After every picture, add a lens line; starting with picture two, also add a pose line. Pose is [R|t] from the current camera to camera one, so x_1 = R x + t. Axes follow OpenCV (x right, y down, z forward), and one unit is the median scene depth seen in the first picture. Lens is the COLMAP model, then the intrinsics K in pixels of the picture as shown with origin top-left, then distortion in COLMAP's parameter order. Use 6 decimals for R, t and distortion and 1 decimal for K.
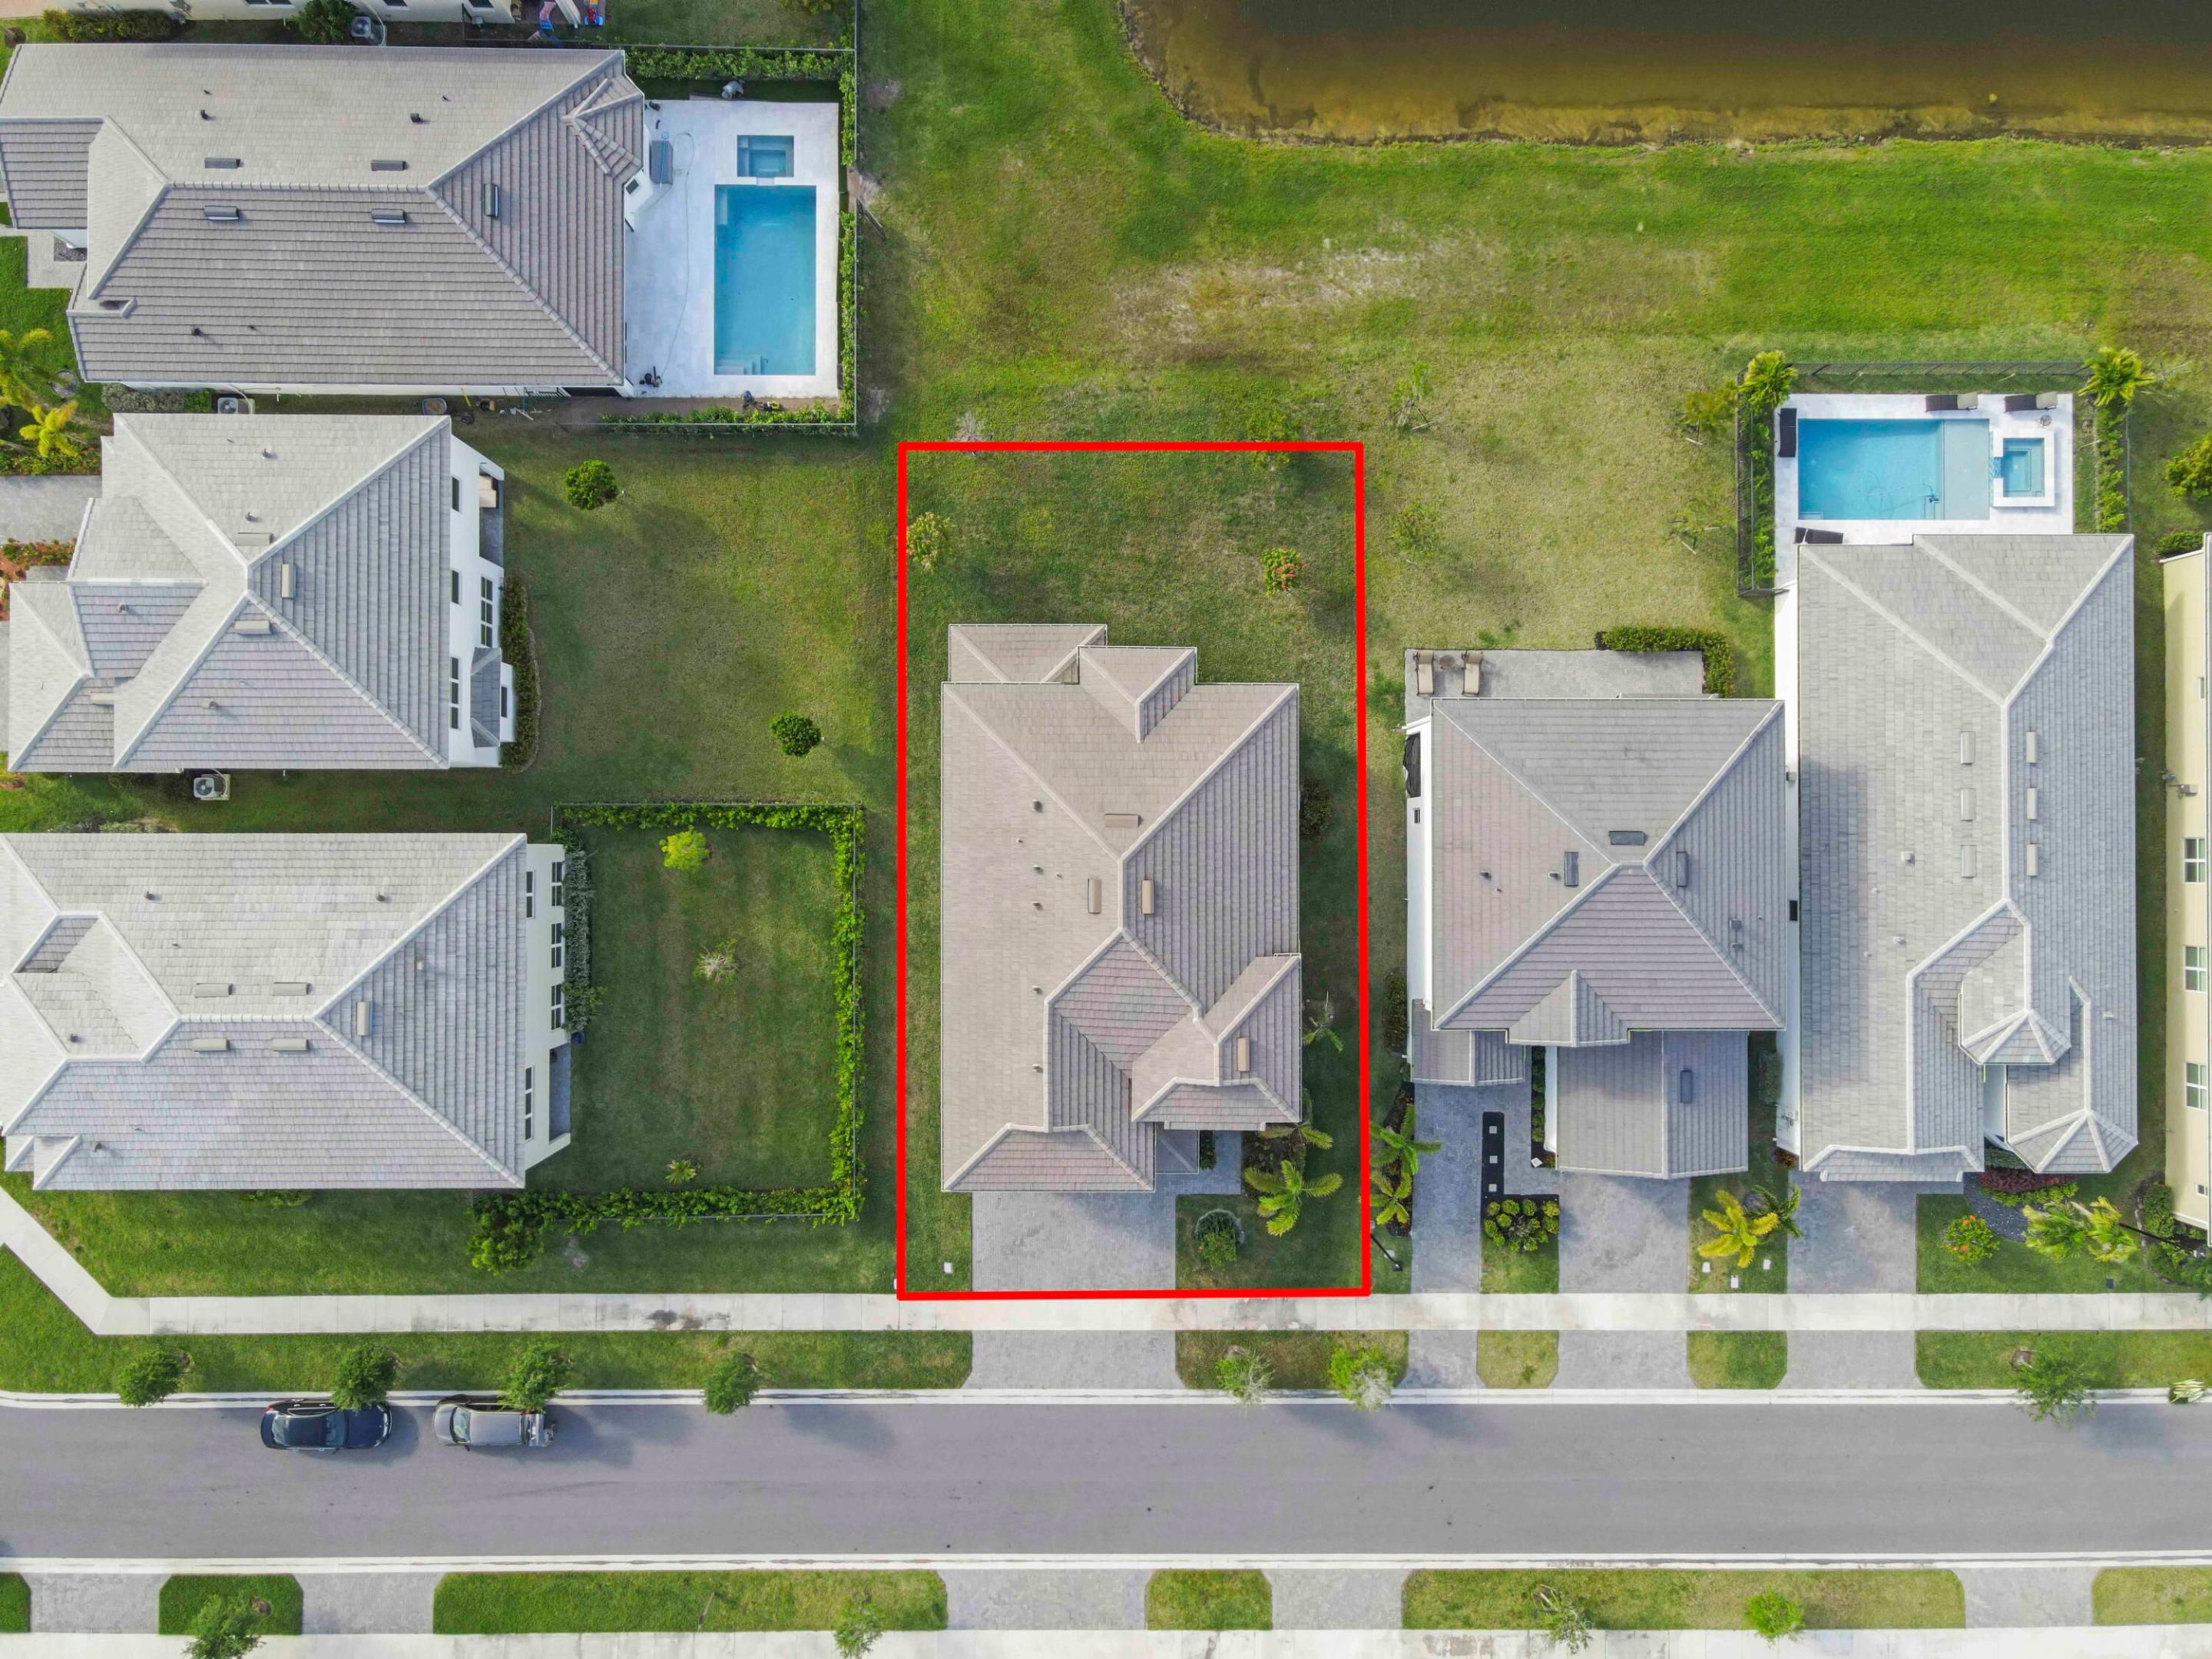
lens RADIAL K [[1631.8, 0, 1088.2], [0, 1631.8, 826.9], [0, 0, 1]] dist [0.004958, 0.005658]
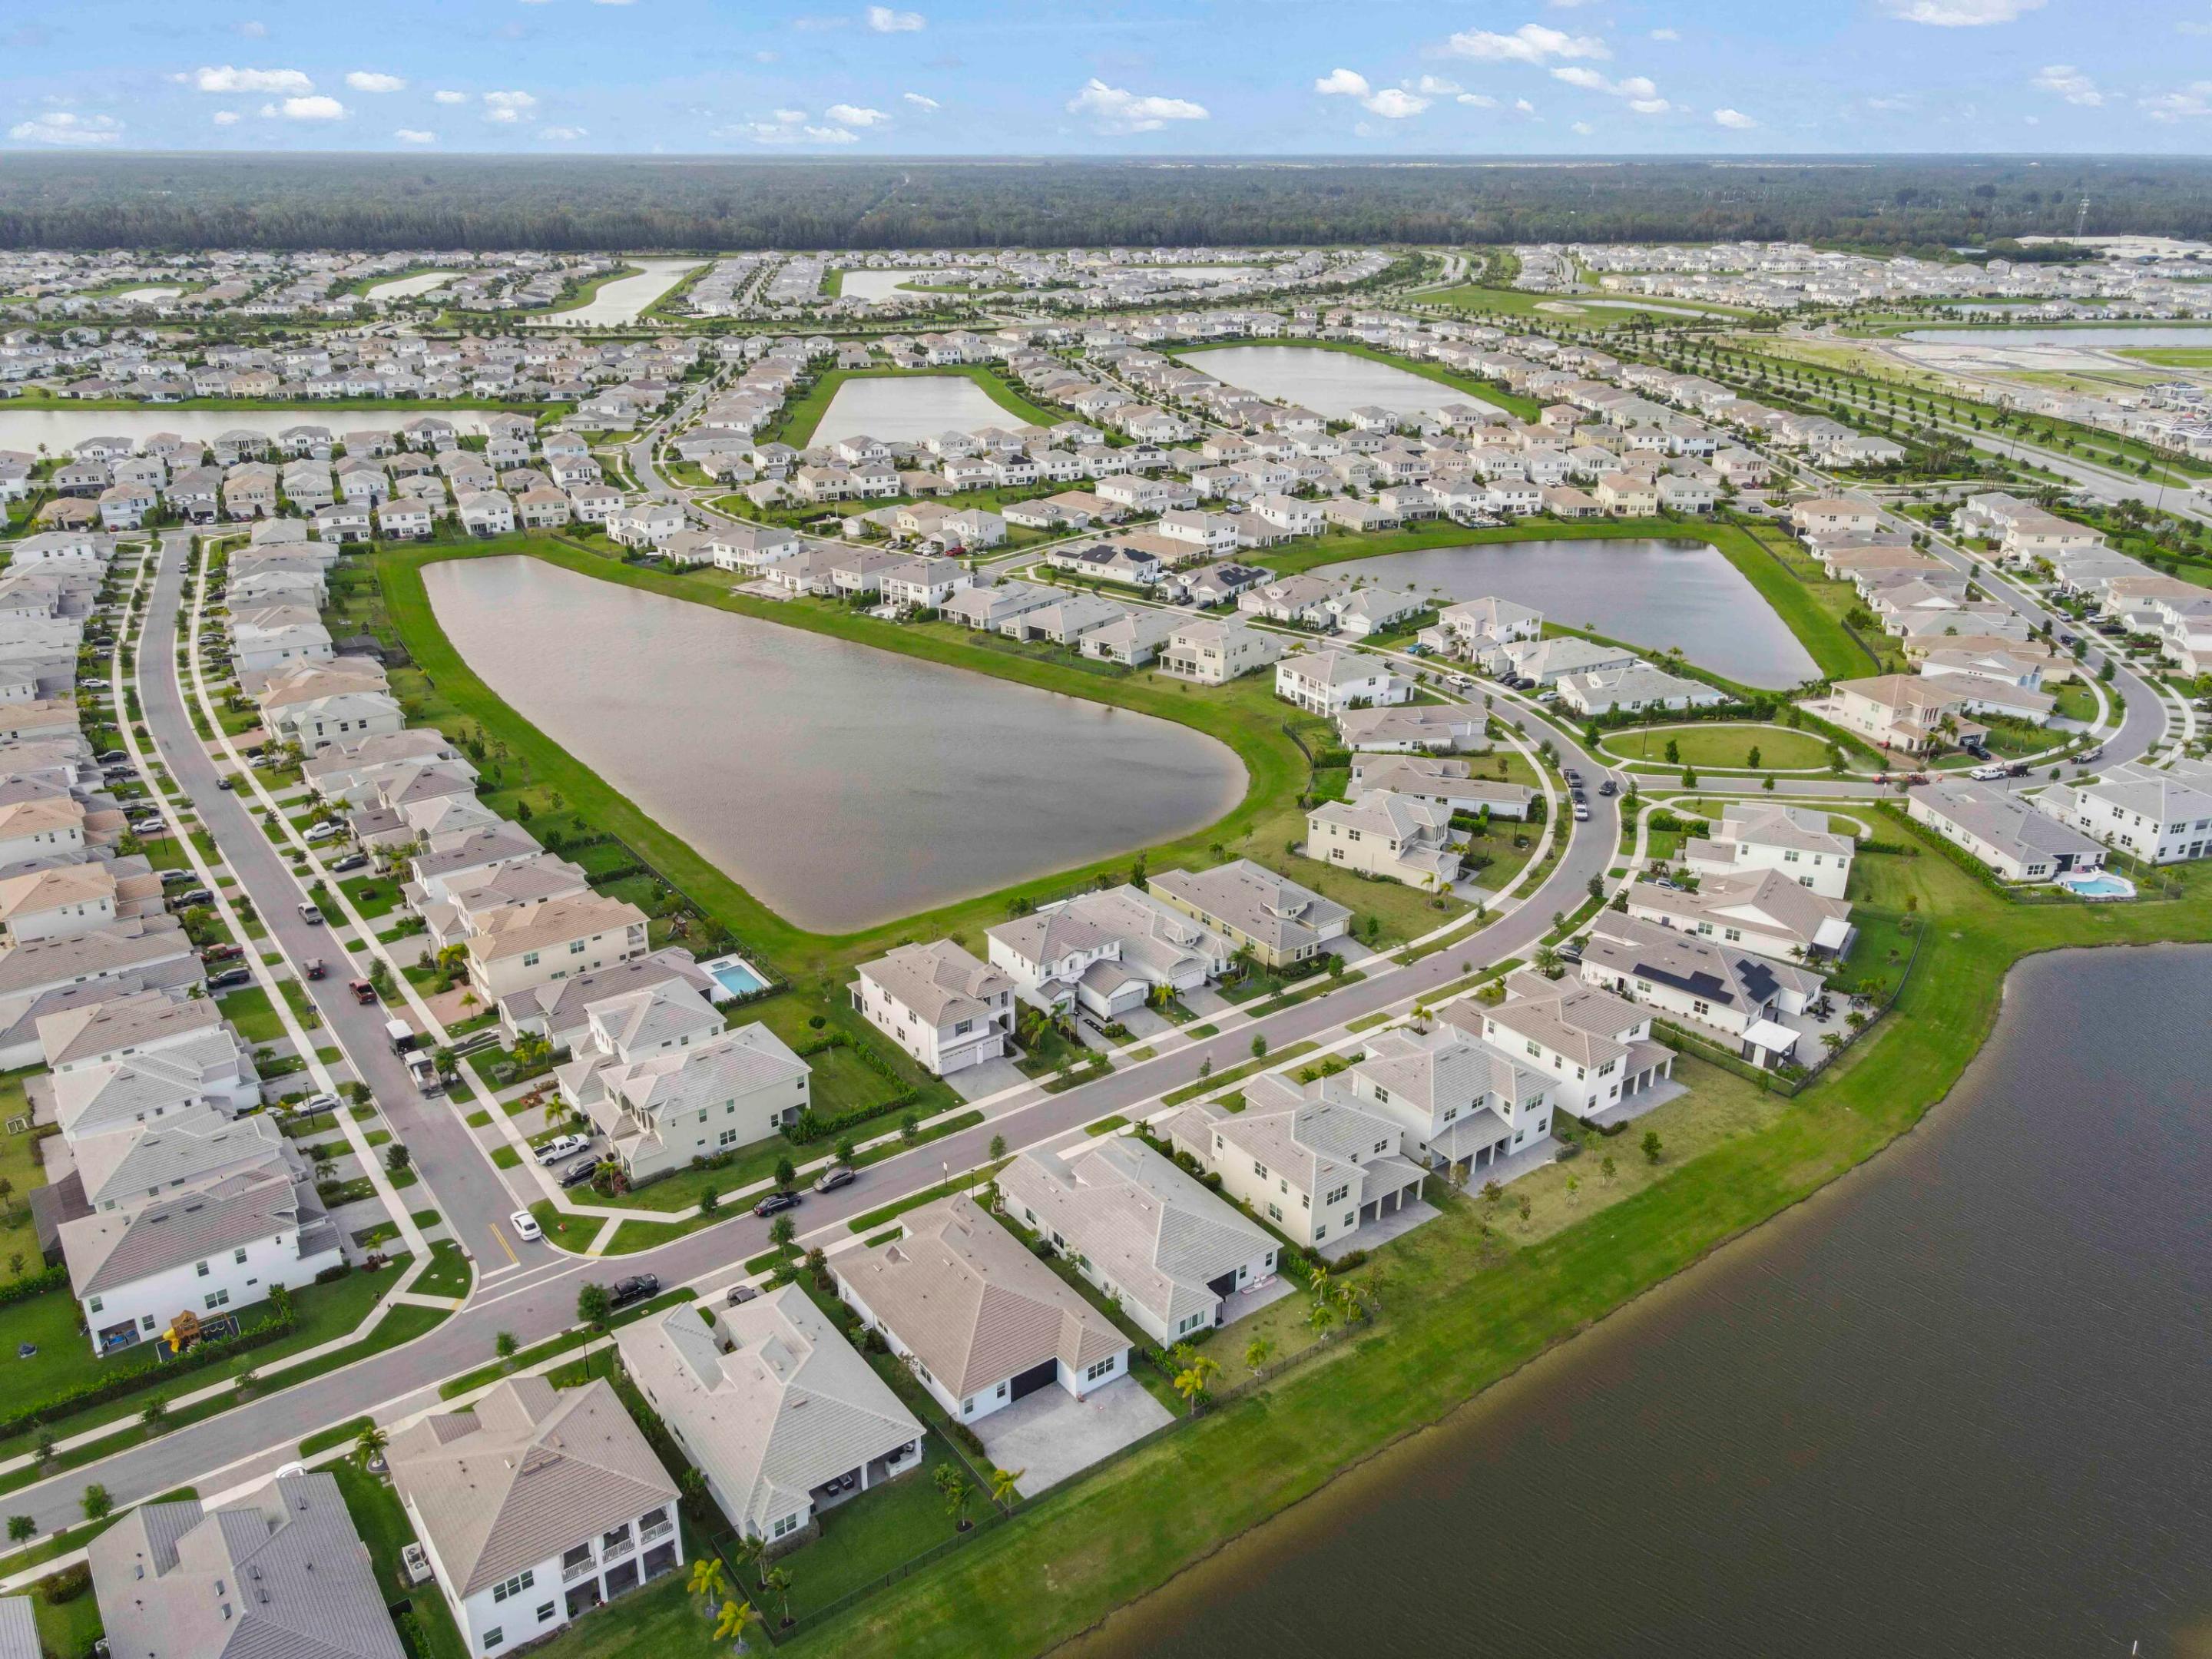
lens RADIAL K [[1631.8, 0, 1088.2], [0, 1631.8, 826.9], [0, 0, 1]] dist [0.004958, 0.005658]
pose [[0.804876, -0.231892, 0.546260, -1.286849], [0.593431, 0.320327, -0.738397, 2.258480], [-0.003754, 0.918486, 0.395435, -0.496714]]
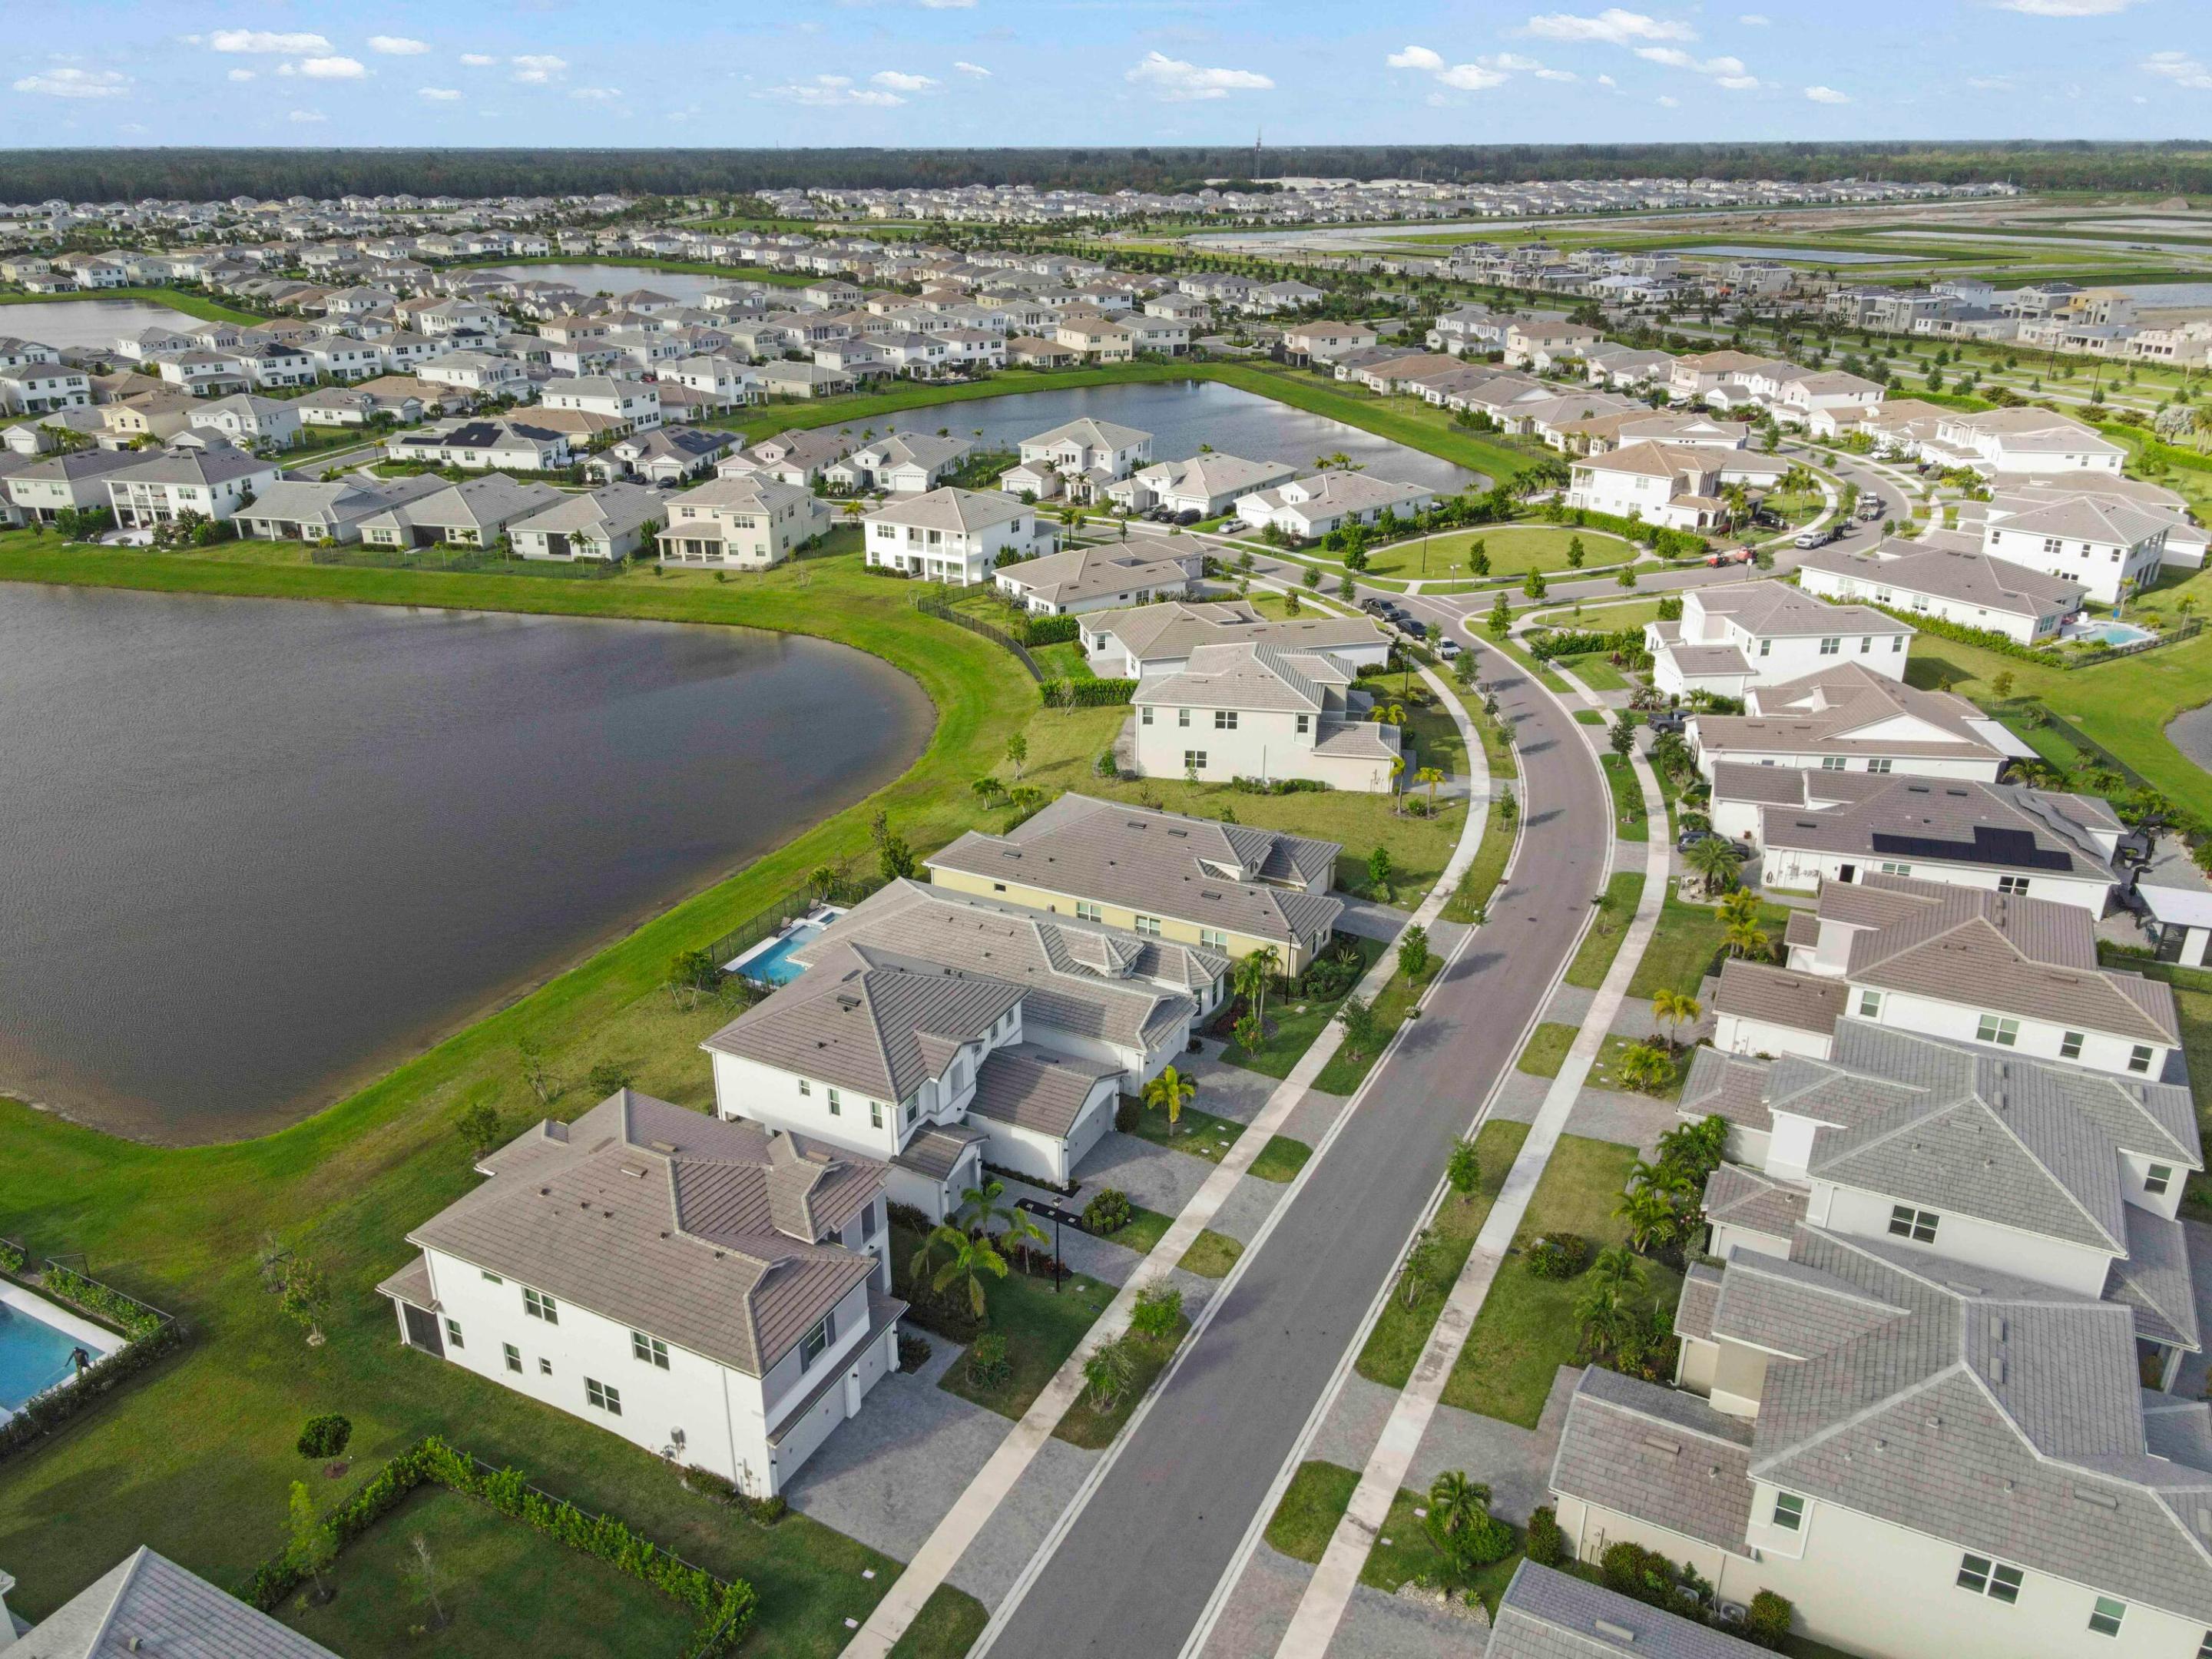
lens RADIAL K [[1624.8, 0, 1087.1], [0, 1624.8, 821.1], [0, 0, 1]] dist [0.007422, 0.040277]
pose [[0.460953, -0.352333, 0.814484, -0.623002], [0.887420, 0.185922, -0.421804, 0.683365], [-0.002815, 0.917221, 0.398368, 0.249036]]
